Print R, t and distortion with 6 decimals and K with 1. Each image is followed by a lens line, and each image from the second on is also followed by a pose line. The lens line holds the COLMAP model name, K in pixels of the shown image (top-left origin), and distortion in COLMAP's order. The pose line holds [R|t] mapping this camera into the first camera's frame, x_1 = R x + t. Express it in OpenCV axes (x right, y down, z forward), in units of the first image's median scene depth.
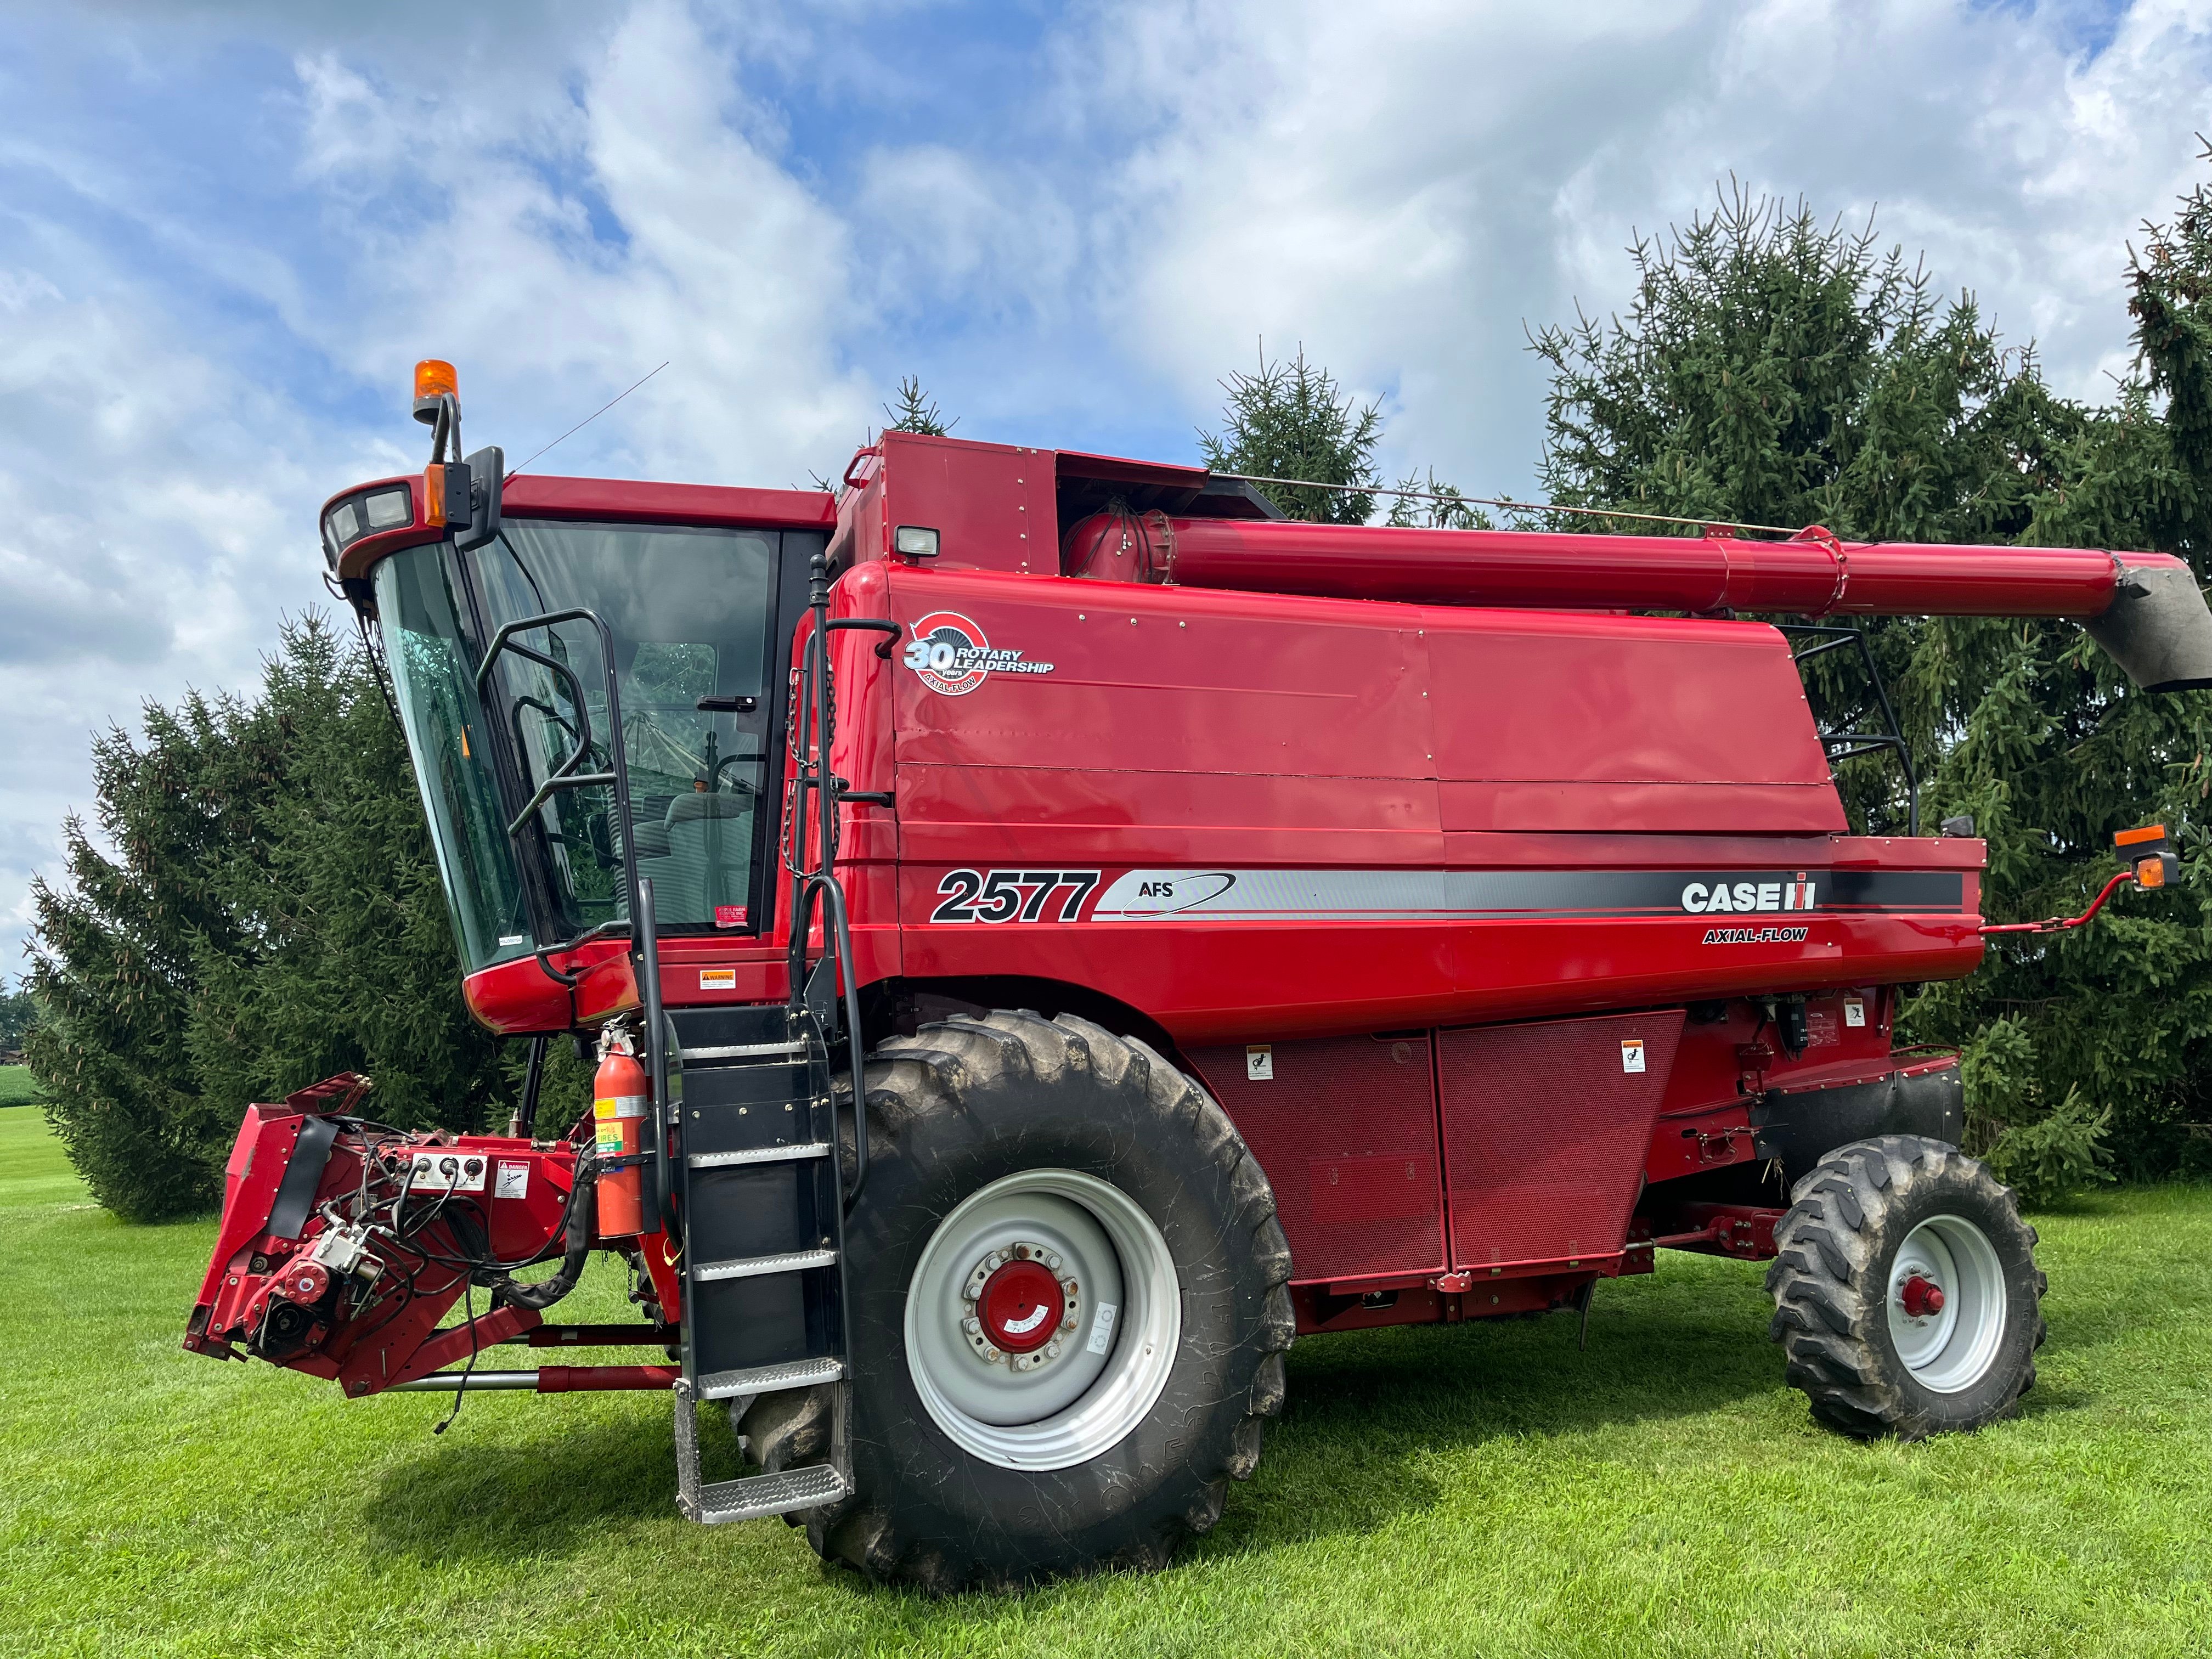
lens RADIAL K [[1681.5, 0, 1087.7], [0, 1681.5, 823.2], [0, 0, 1]] dist [0.074731, -0.098866]
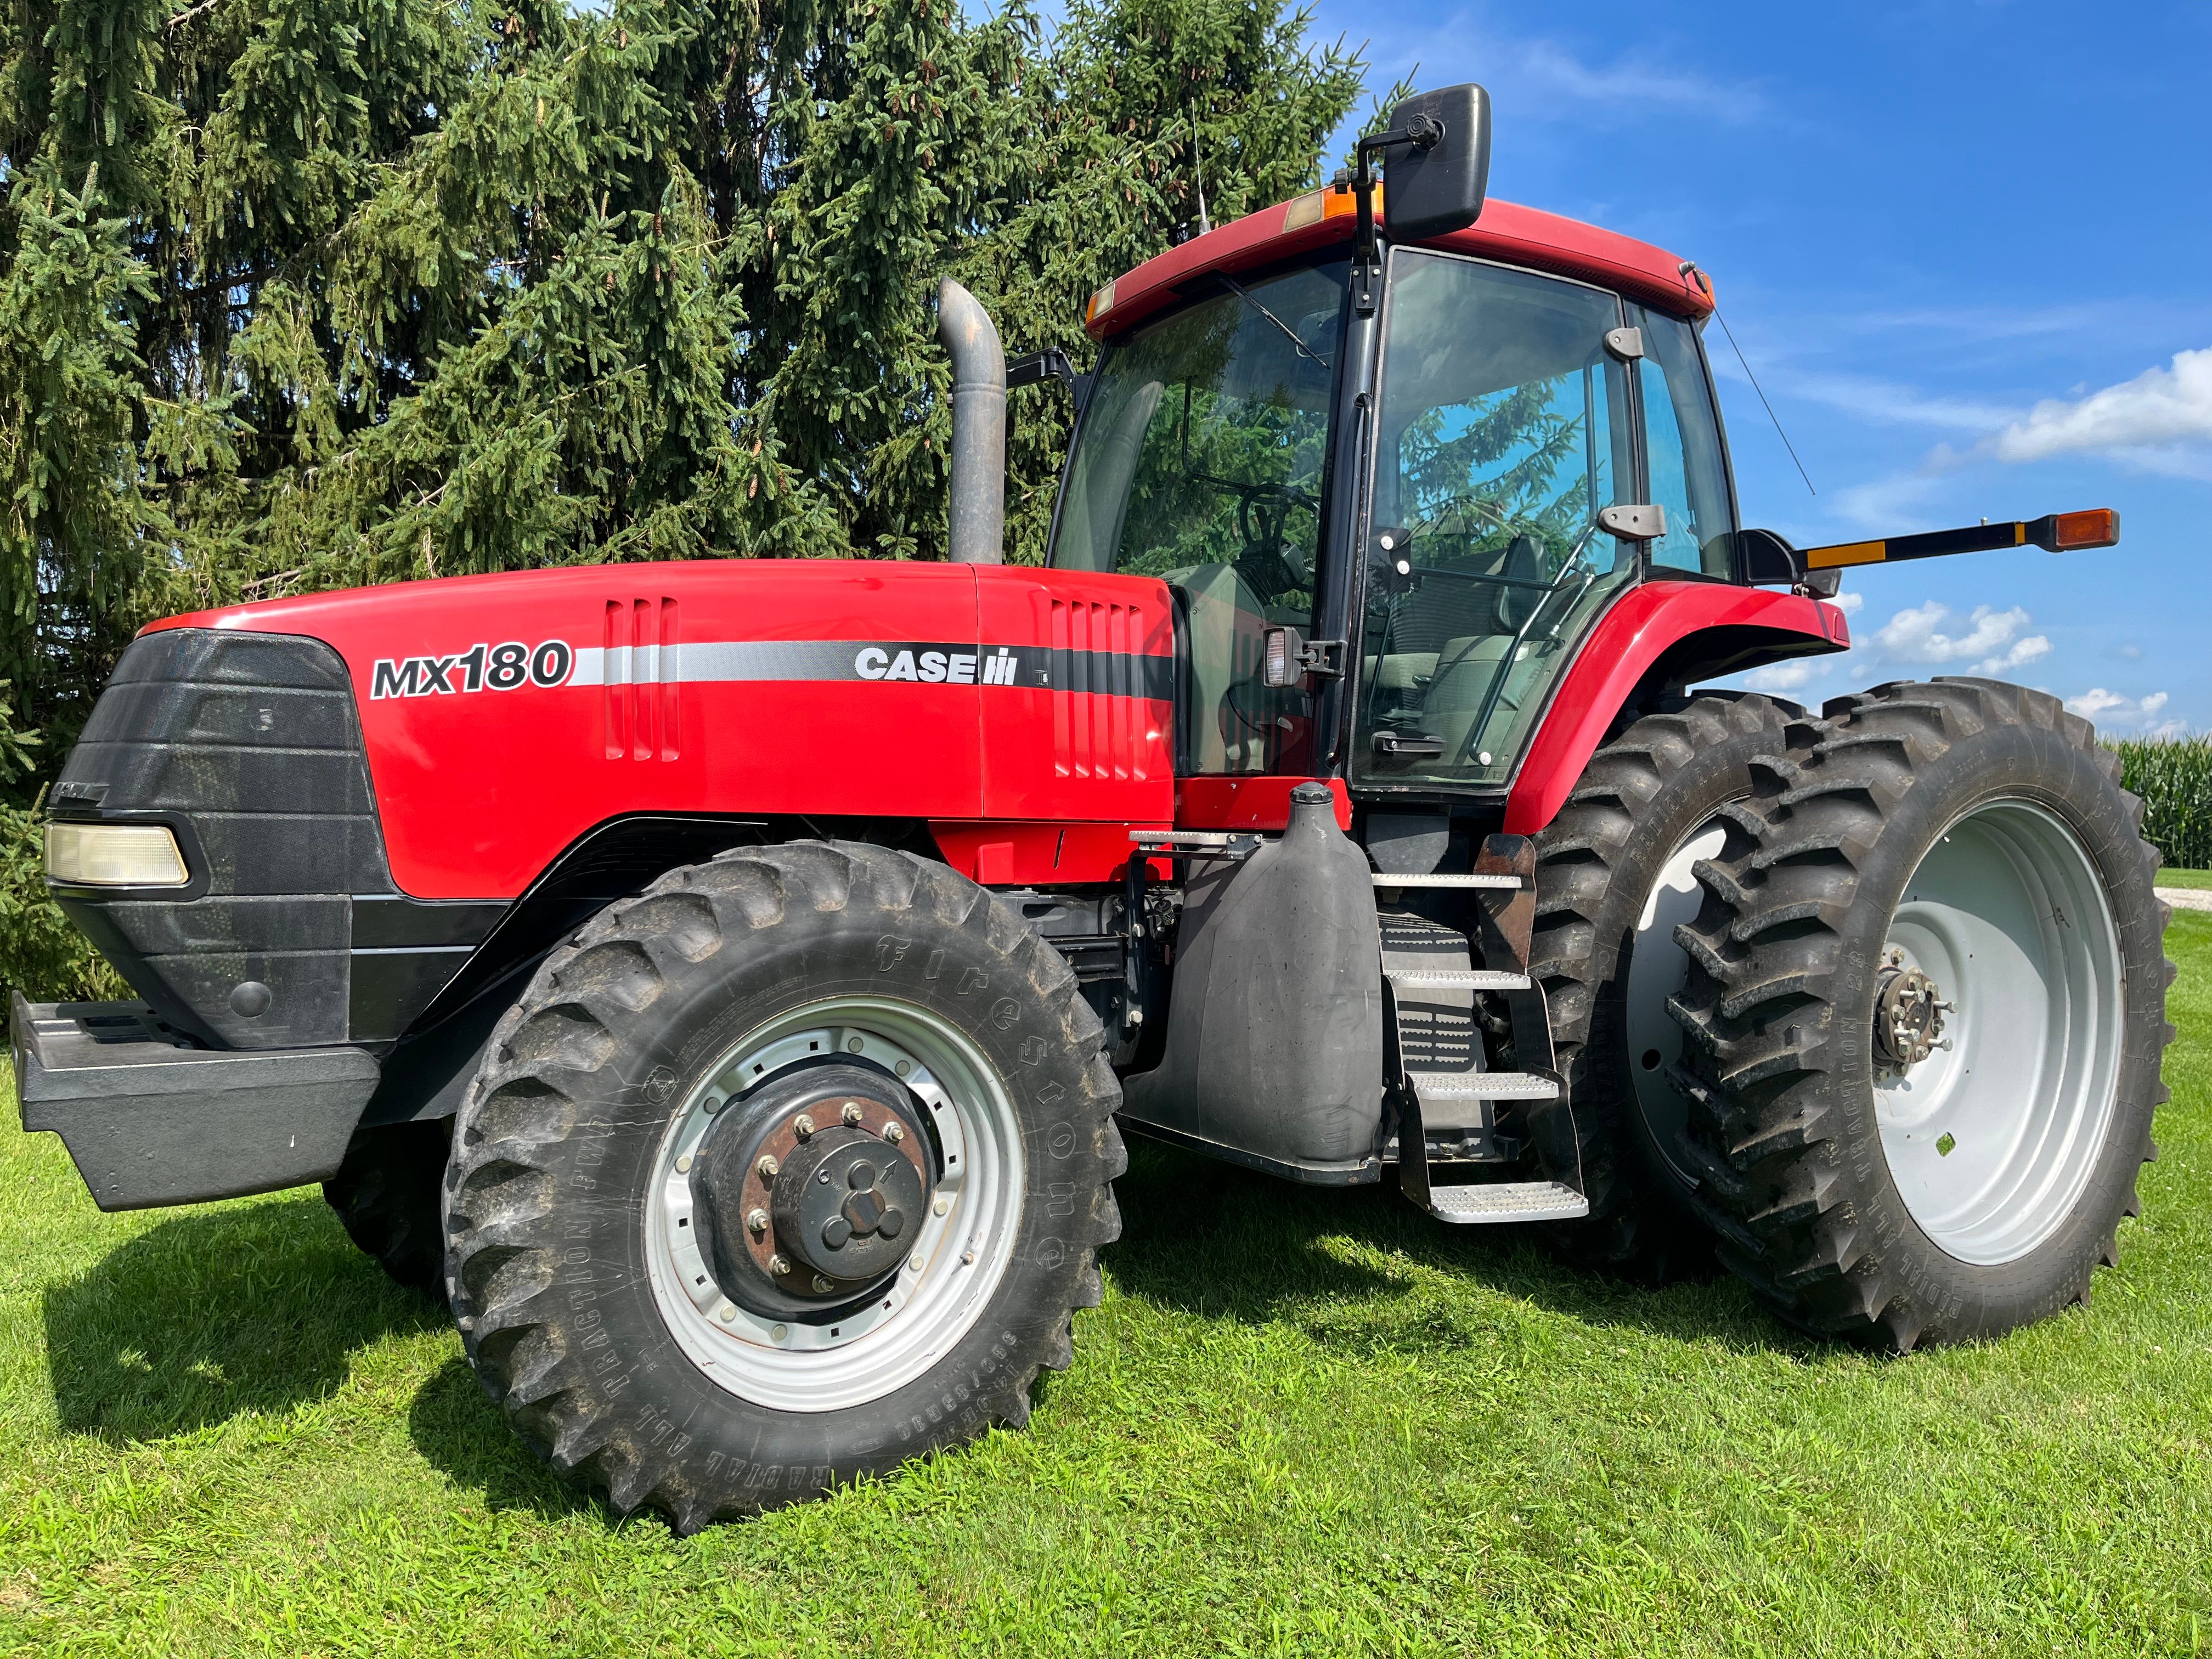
lens RADIAL K [[1681.5, 0, 1094.2], [0, 1681.5, 813.1], [0, 0, 1]] dist [0.074731, -0.098866]
pose [[0.401941, 0.024480, 0.915338, 0.009539], [-0.133655, 0.990505, 0.032199, 0.070339], [-0.905859, -0.135282, 0.401396, 0.445861]]
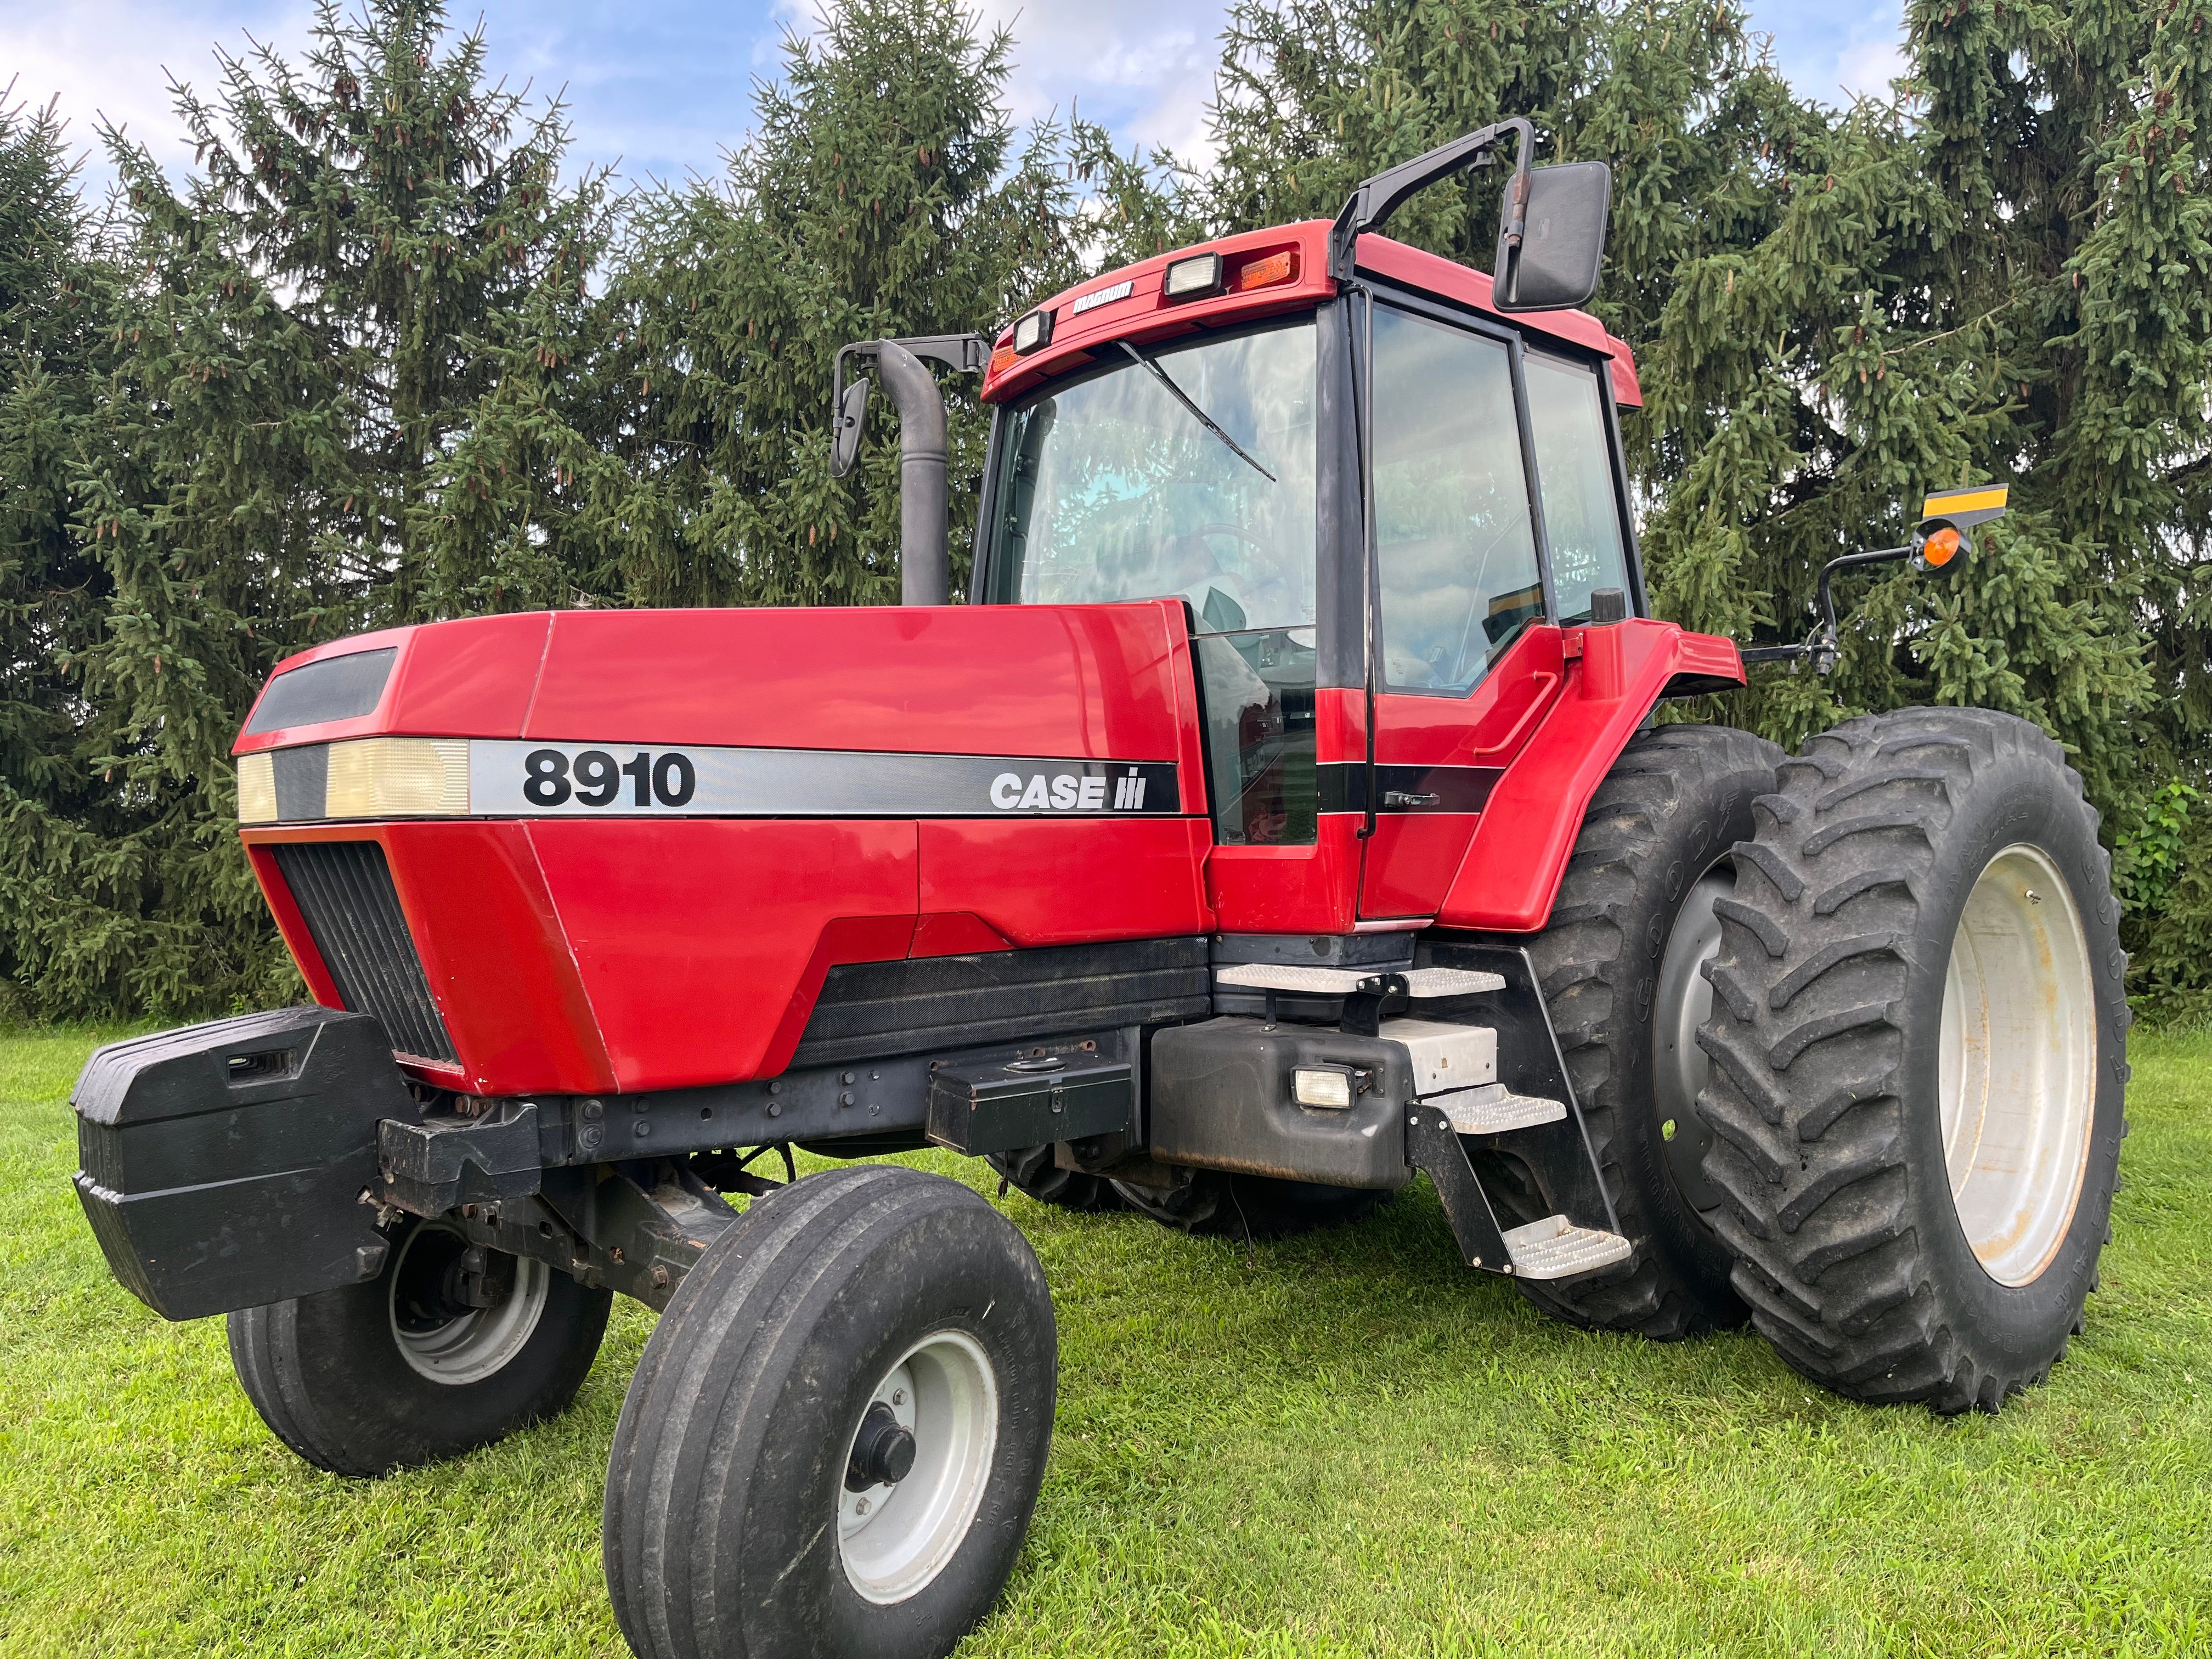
lens RADIAL K [[1681.5, 0, 1104.3], [0, 1681.5, 821.7], [0, 0, 1]] dist [0.074731, -0.098866]
pose [[0.972404, 0.036295, 0.230464, 0.055703], [-0.062361, 0.992318, 0.106845, 0.040014], [-0.224815, -0.118269, 0.967197, 0.234510]]
